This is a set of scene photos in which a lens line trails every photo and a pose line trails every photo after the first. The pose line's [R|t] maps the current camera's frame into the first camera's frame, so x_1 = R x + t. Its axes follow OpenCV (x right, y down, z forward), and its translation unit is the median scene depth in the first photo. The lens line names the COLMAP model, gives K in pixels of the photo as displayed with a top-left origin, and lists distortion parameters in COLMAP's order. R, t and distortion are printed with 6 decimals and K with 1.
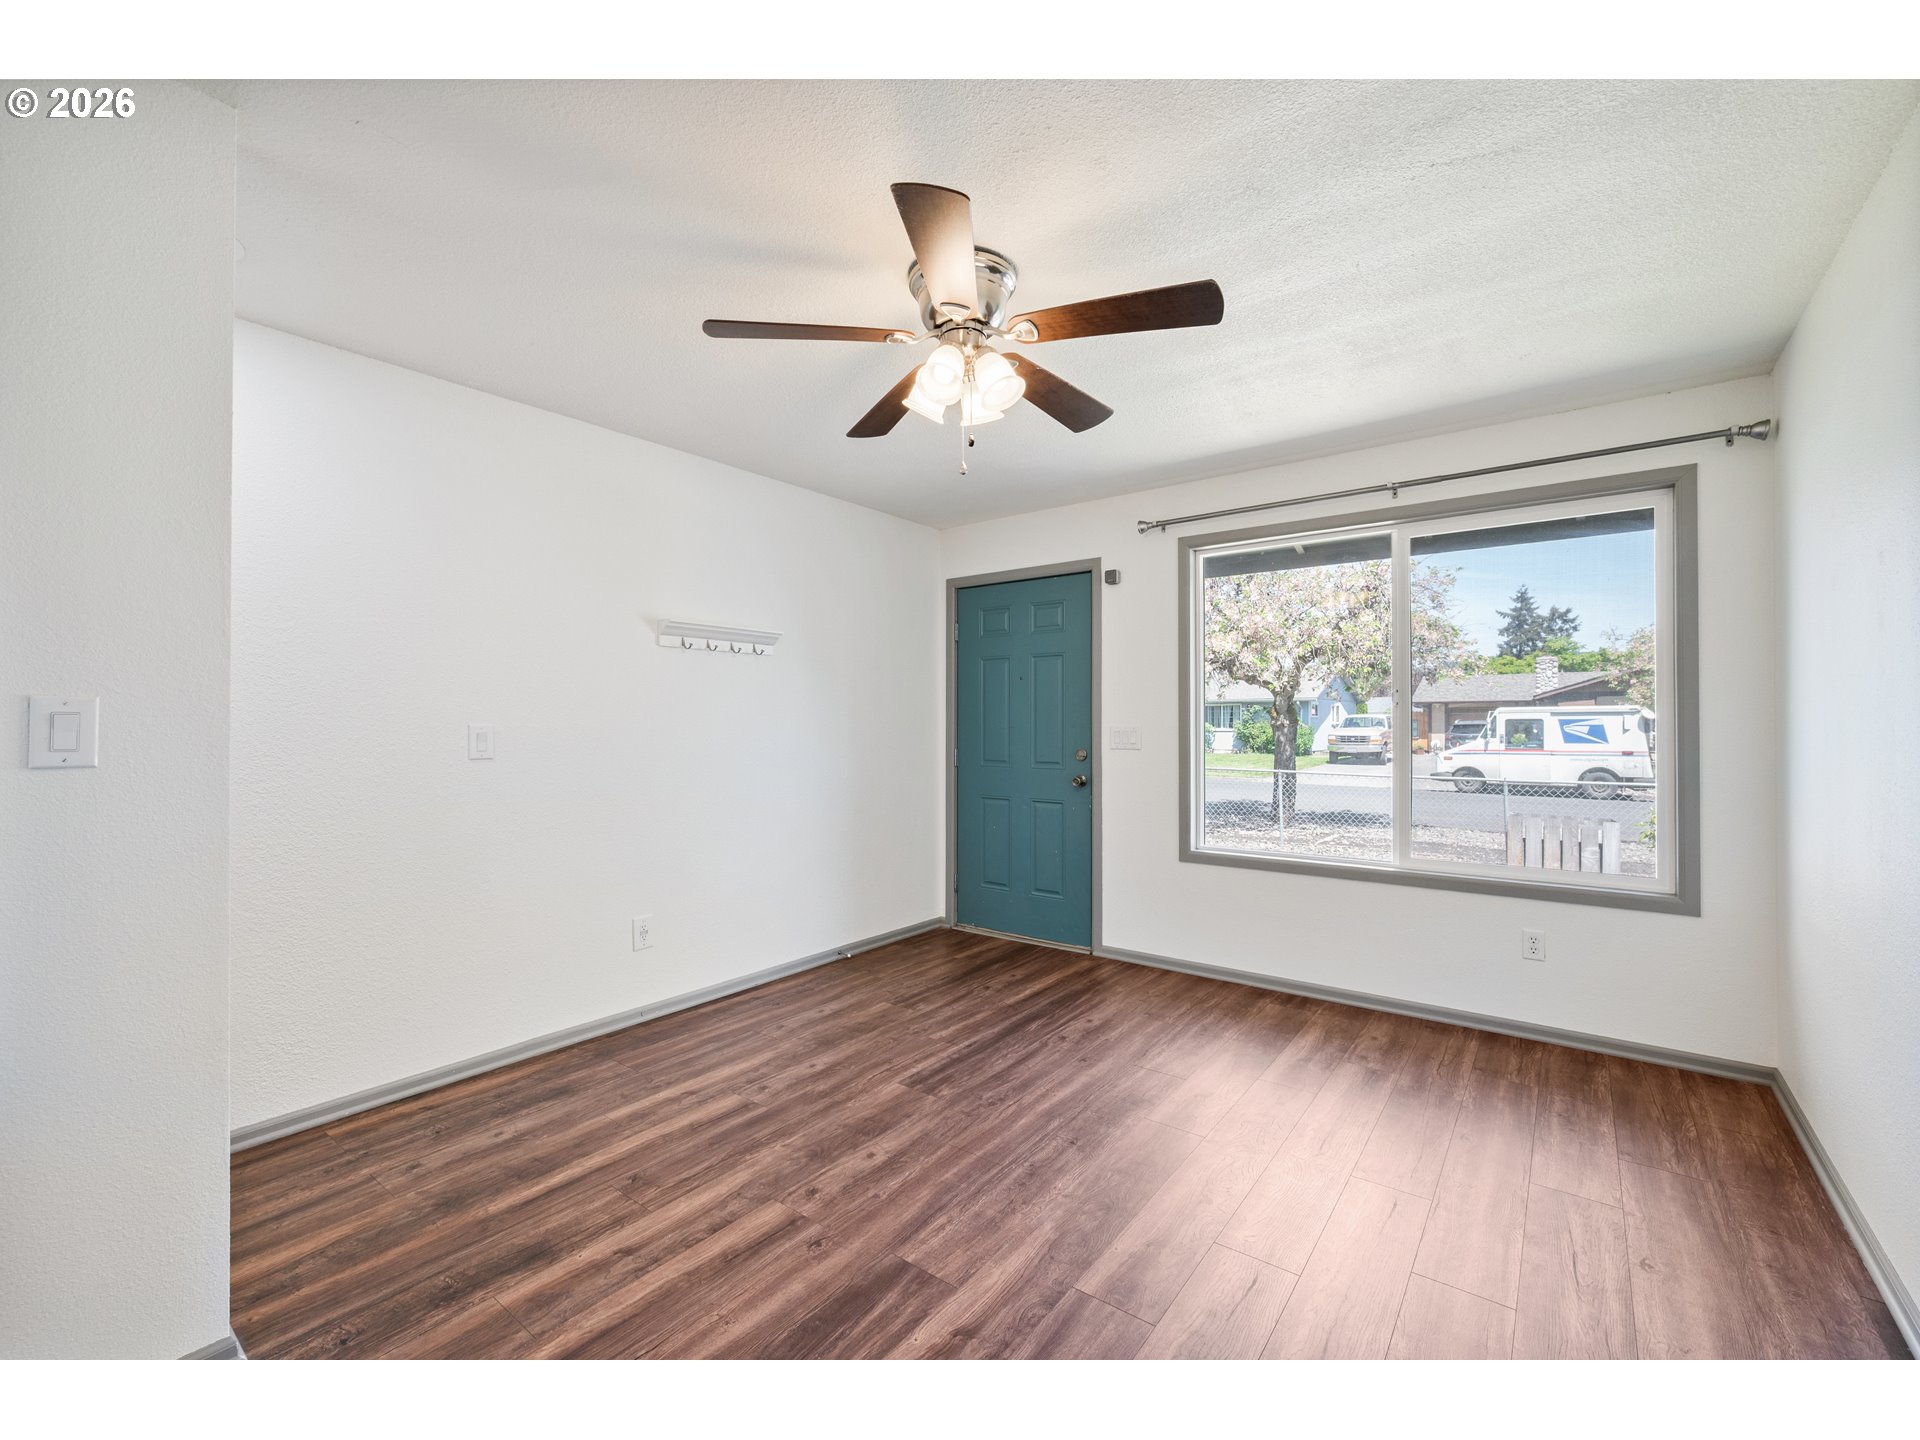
lens RADIAL K [[808.3, 0, 951.1], [0, 808.3, 716.6], [0, 0, 1]] dist [0.006312, -0.001732]
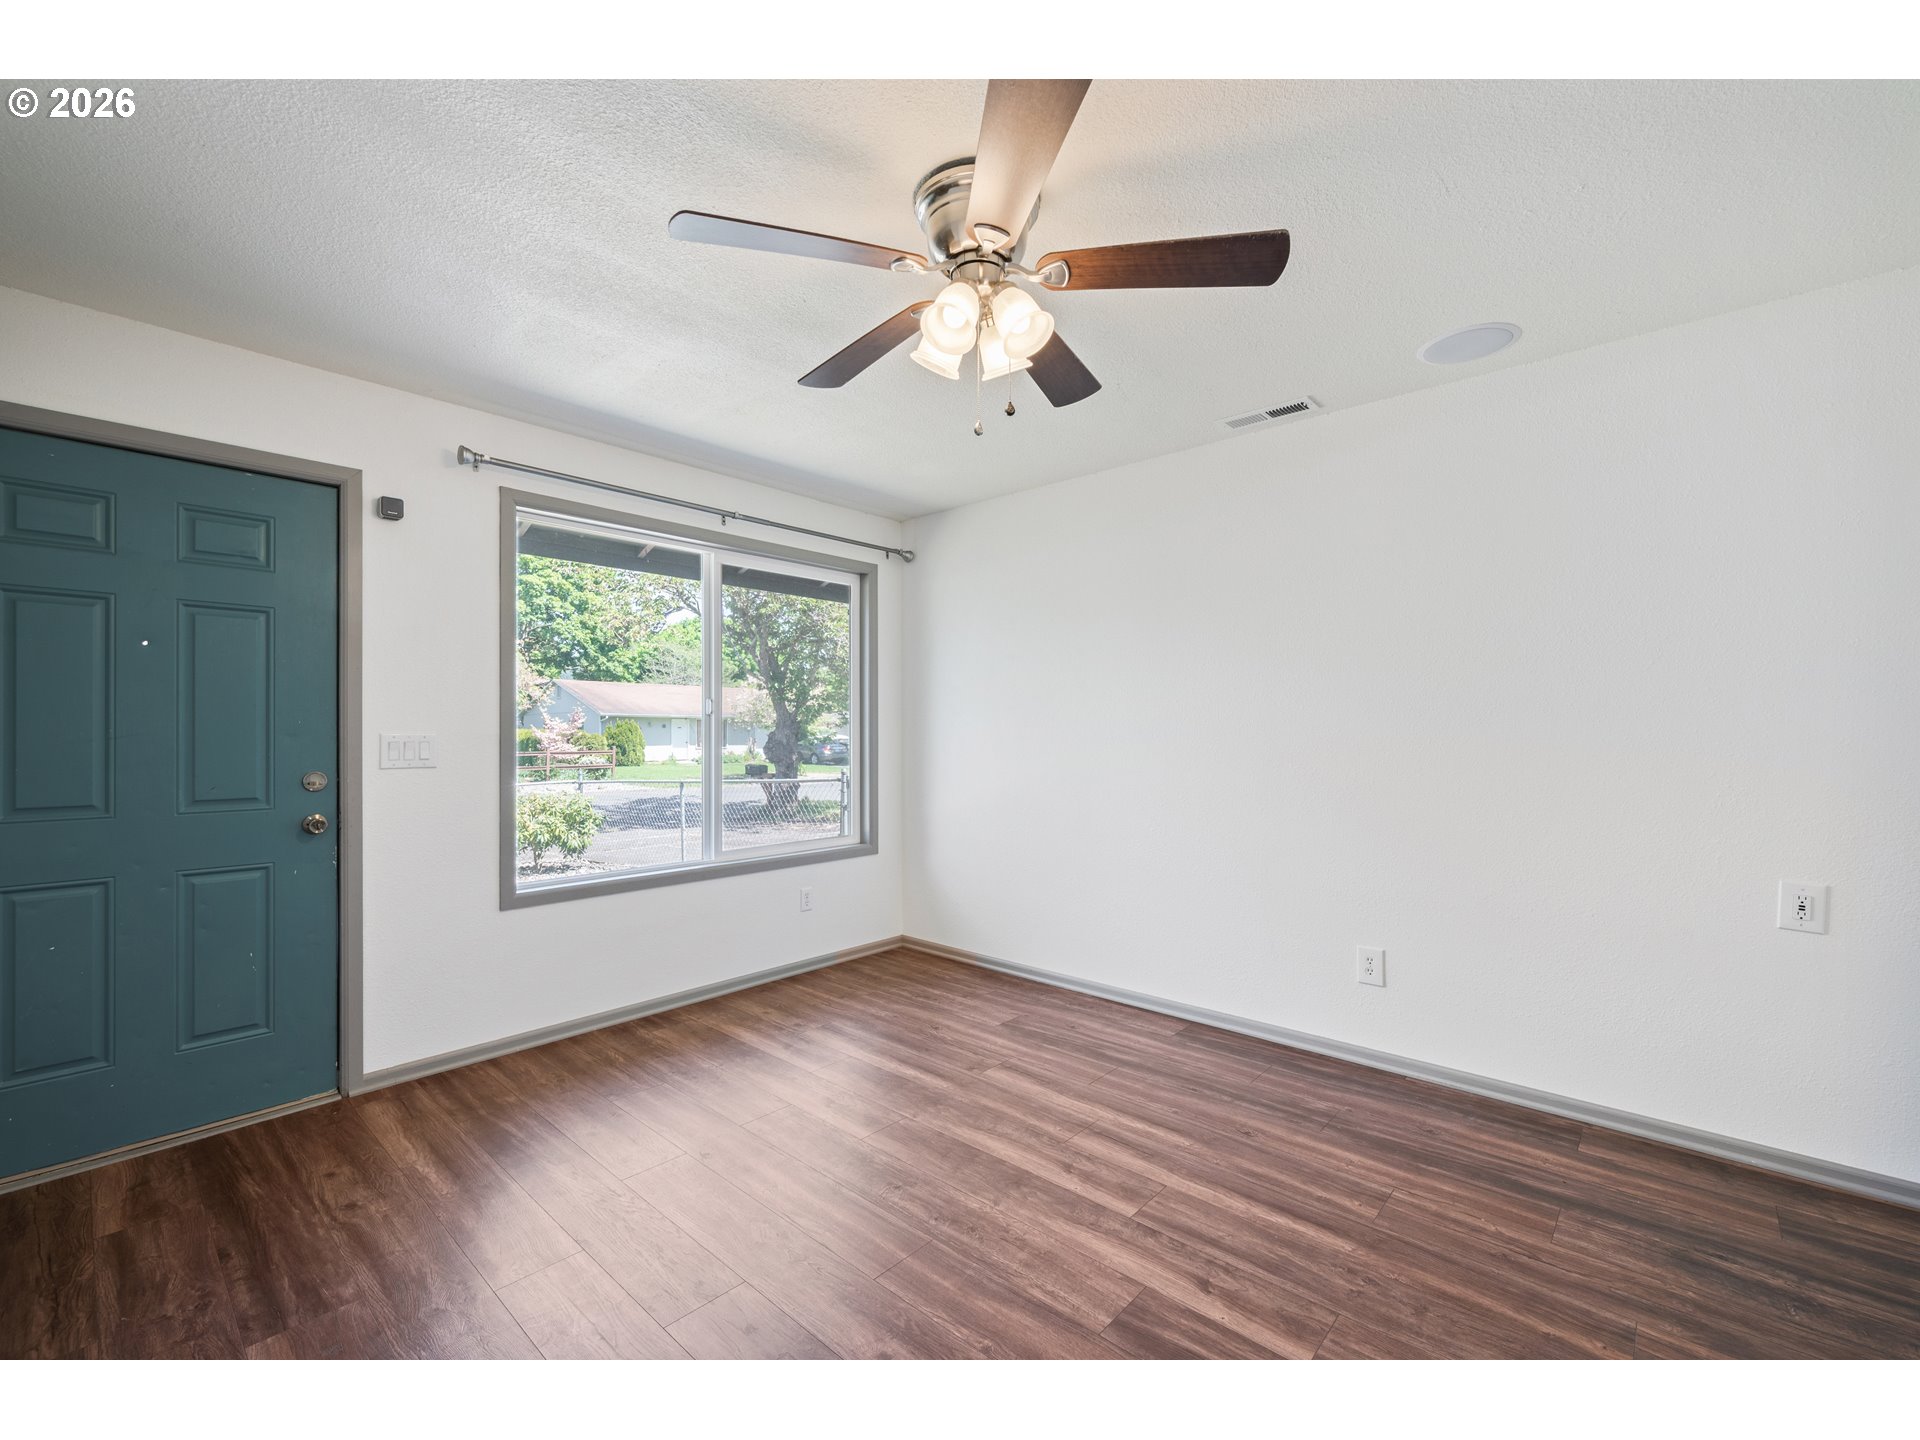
lens RADIAL K [[808.3, 0, 958.4], [0, 808.3, 736.3], [0, 0, 1]] dist [0.006312, -0.001732]
pose [[0.077600, -0.003081, 0.996980, -0.627256], [-0.008031, 0.999961, 0.003716, 0.009913], [-0.996952, -0.008295, 0.077572, 0.715486]]
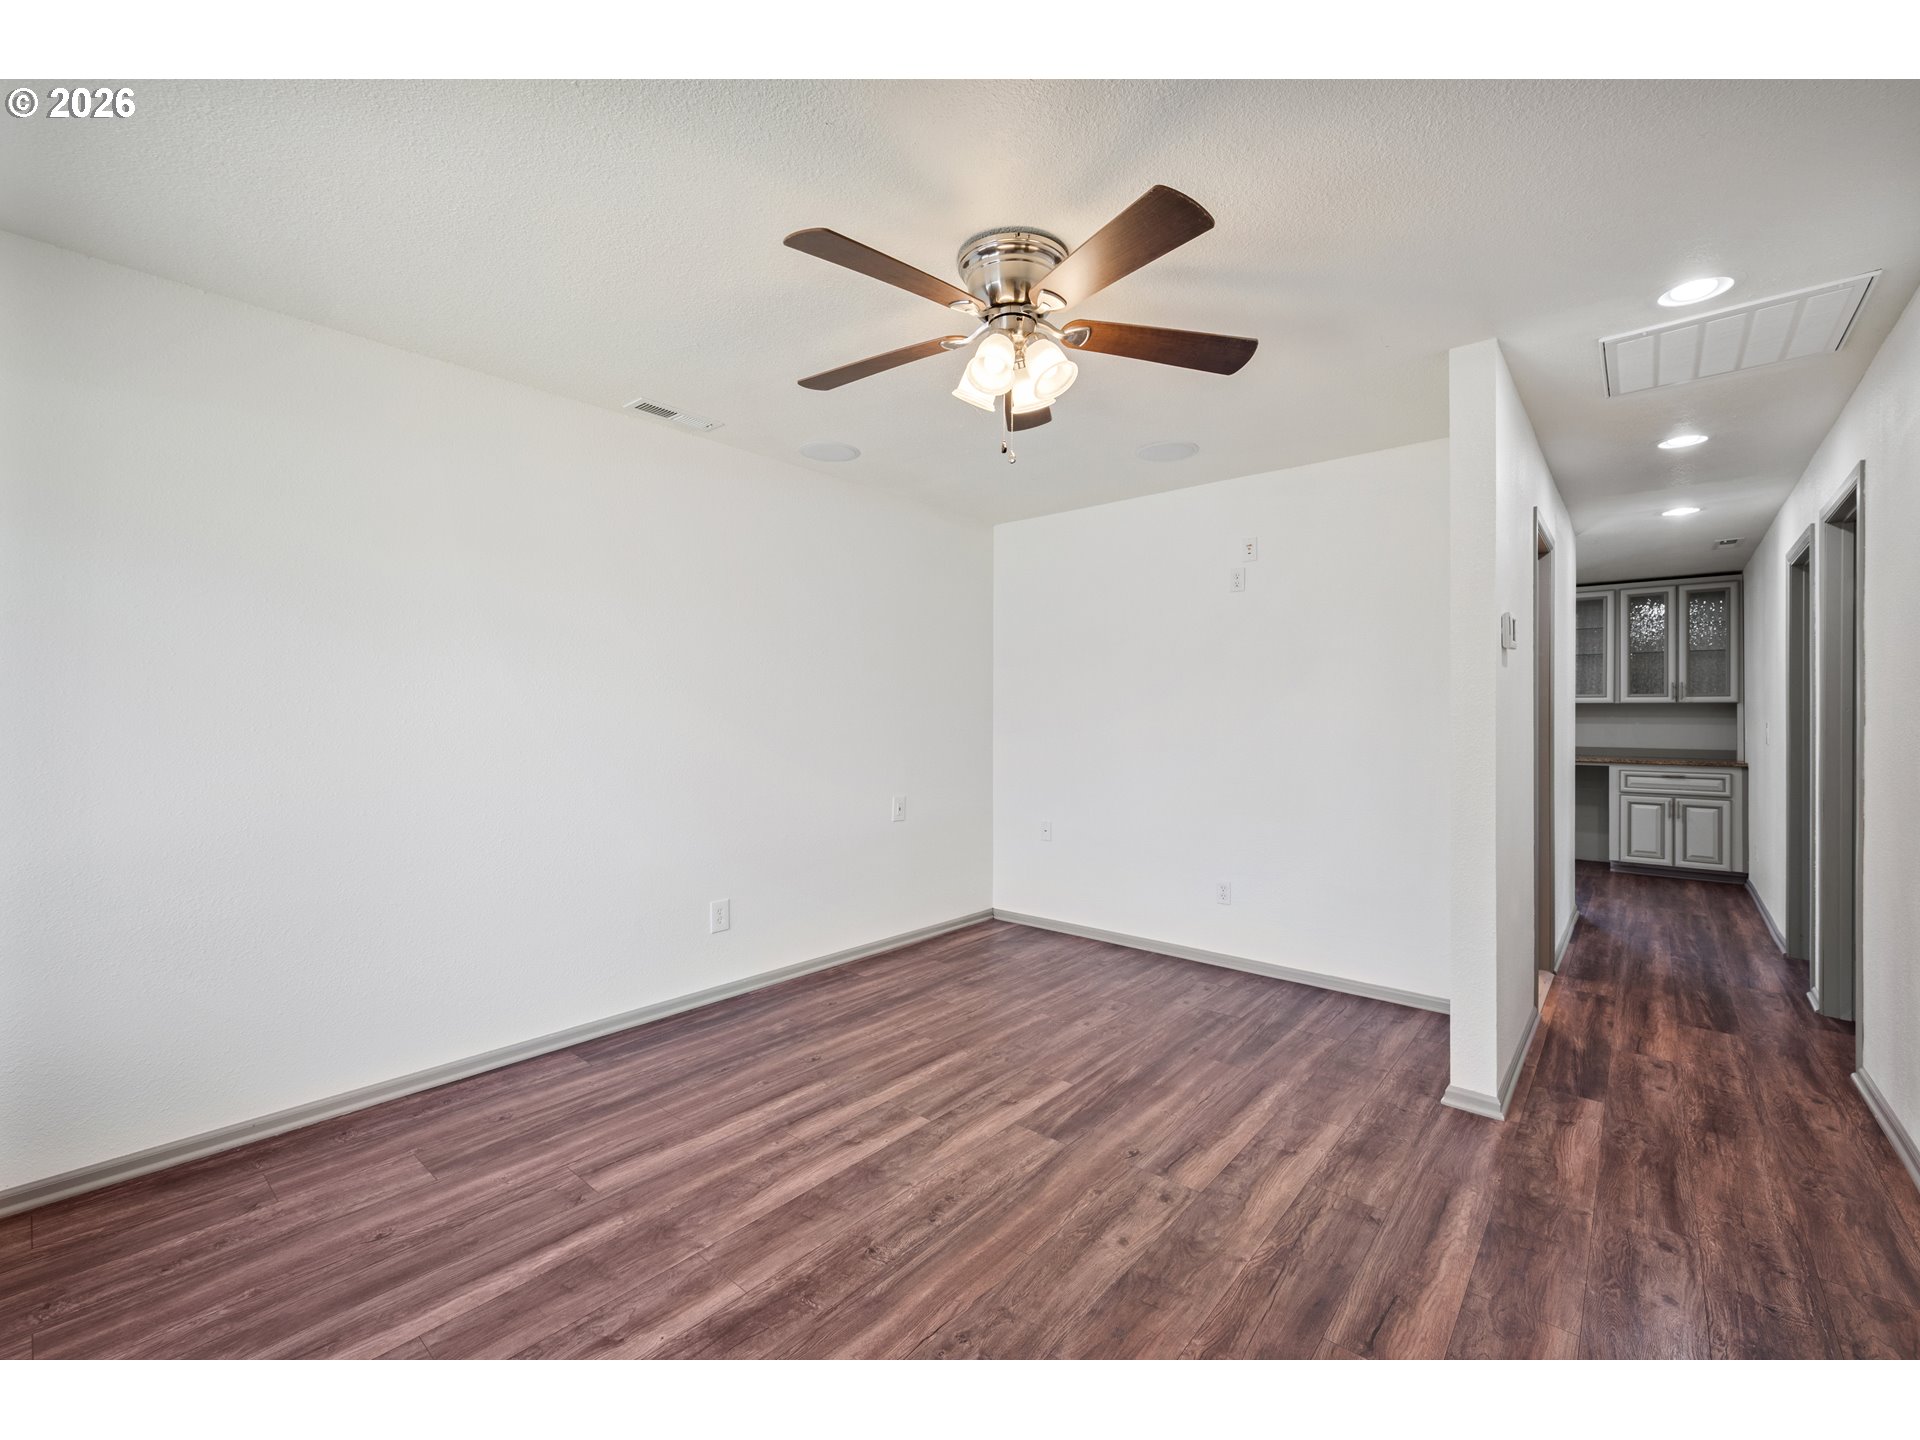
lens RADIAL K [[808.3, 0, 959.1], [0, 808.3, 716.5], [0, 0, 1]] dist [0.006312, -0.001732]
pose [[-0.998949, -0.002397, 0.045783, 0.025130], [-0.002943, 0.999926, -0.011843, 0.013993], [-0.045752, -0.011965, -0.998881, 1.481480]]
